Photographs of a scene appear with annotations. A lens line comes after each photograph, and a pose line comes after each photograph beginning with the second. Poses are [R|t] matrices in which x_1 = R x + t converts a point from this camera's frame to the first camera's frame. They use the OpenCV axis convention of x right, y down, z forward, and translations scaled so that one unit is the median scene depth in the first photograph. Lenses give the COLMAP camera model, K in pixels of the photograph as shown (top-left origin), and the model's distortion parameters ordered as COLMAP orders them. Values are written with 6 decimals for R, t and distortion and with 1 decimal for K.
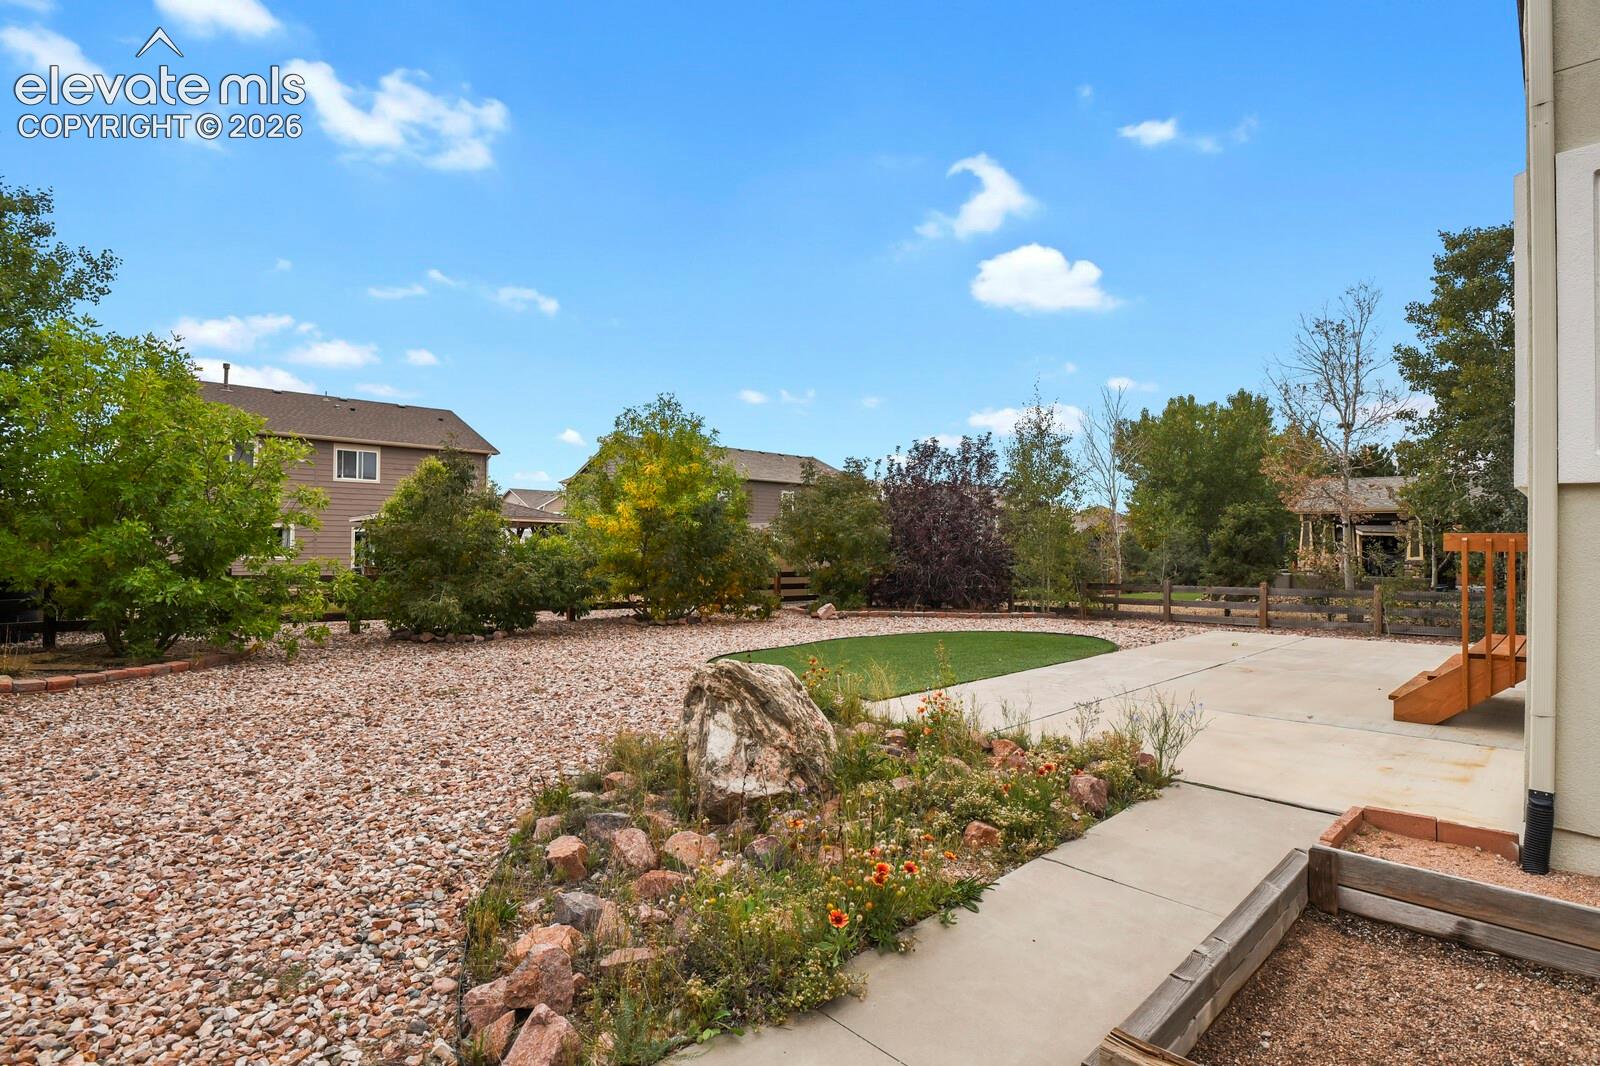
lens RADIAL K [[776.9, 0, 800.9], [0, 776.9, 546.5], [0, 0, 1]] dist [-0.007664, -0.000394]
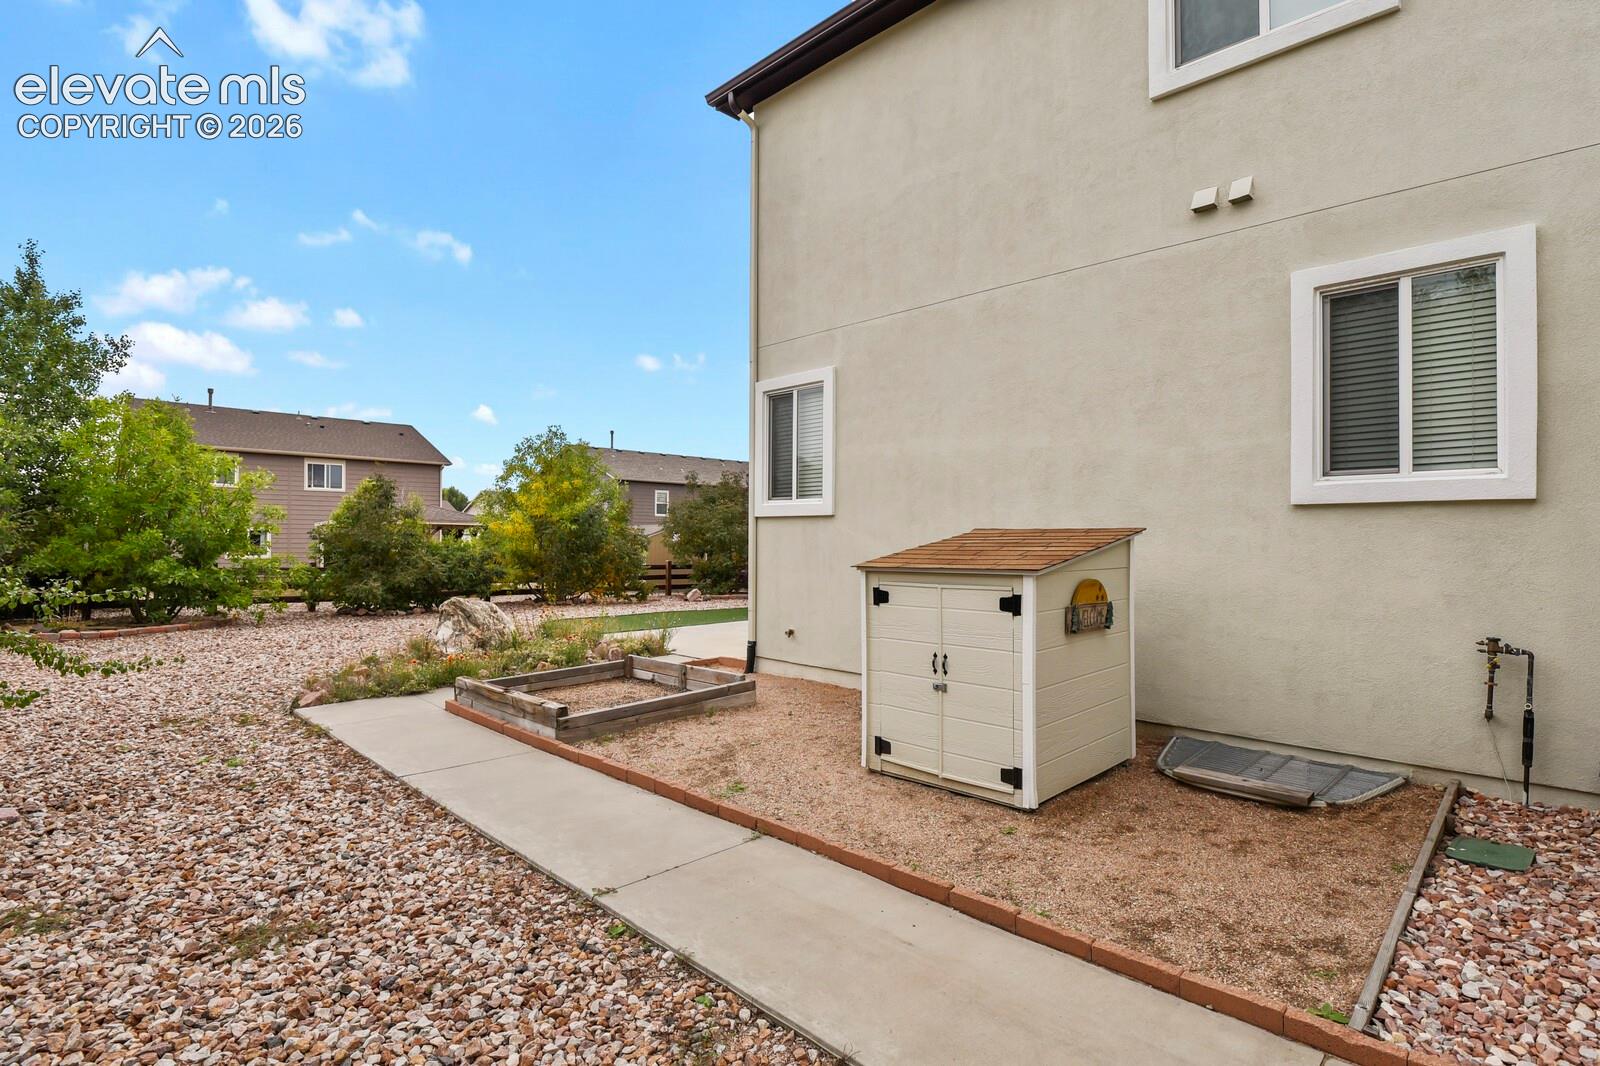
lens RADIAL K [[776.9, 0, 800.0], [0, 776.9, 553.1], [0, 0, 1]] dist [-0.007664, -0.000394]
pose [[0.999913, -0.006213, 0.011657, 0.280653], [0.006077, 0.999914, 0.011606, 0.001972], [-0.011728, -0.011534, 0.999865, -0.383503]]
